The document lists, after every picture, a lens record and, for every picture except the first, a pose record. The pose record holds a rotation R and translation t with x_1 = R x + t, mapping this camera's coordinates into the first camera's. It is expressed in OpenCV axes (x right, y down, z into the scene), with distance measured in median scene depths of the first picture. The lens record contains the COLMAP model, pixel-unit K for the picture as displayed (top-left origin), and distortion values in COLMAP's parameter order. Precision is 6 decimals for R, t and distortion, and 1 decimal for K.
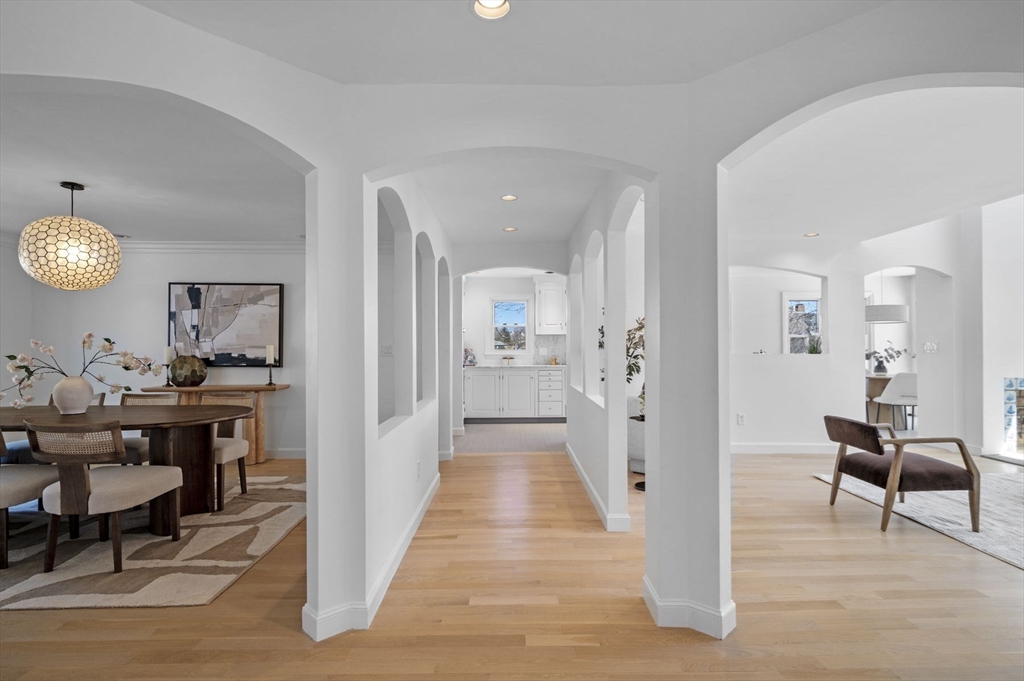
lens RADIAL K [[499.1, 0, 510.7], [0, 499.1, 342.6], [0, 0, 1]] dist [0.000105, 0.000436]
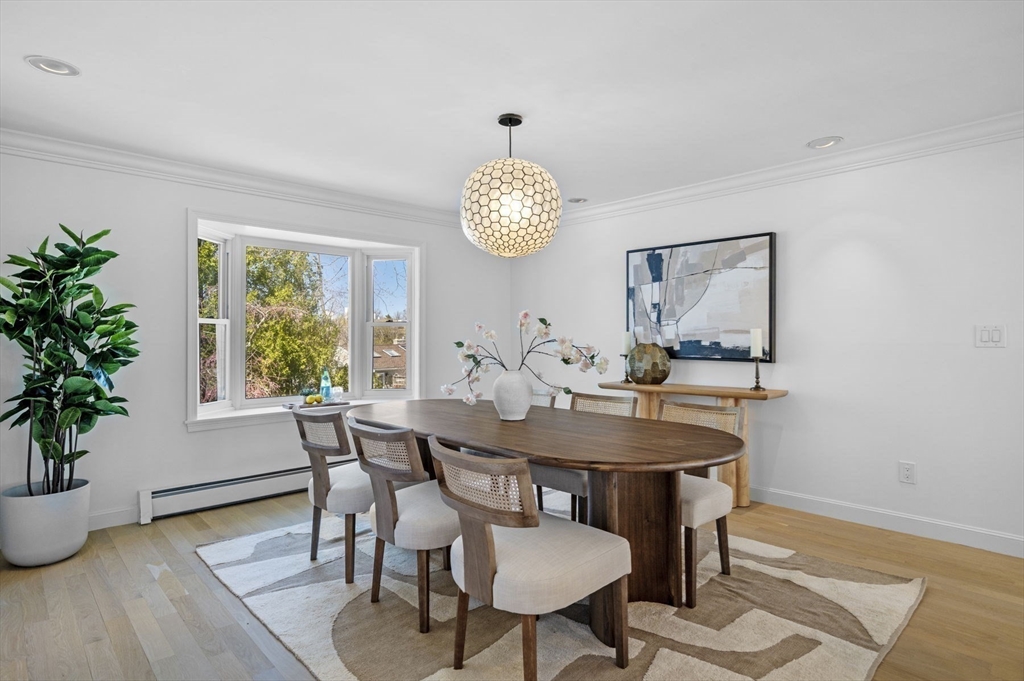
lens RADIAL K [[544.9, 0, 514.0], [0, 544.9, 338.2], [0, 0, 1]] dist [-0.000817, 0.000497]
pose [[0.674615, -0.000528, -0.738170, -0.238162], [0.011613, 0.999884, 0.009898, 0.010067], [0.738079, -0.015250, 0.674542, 0.401059]]
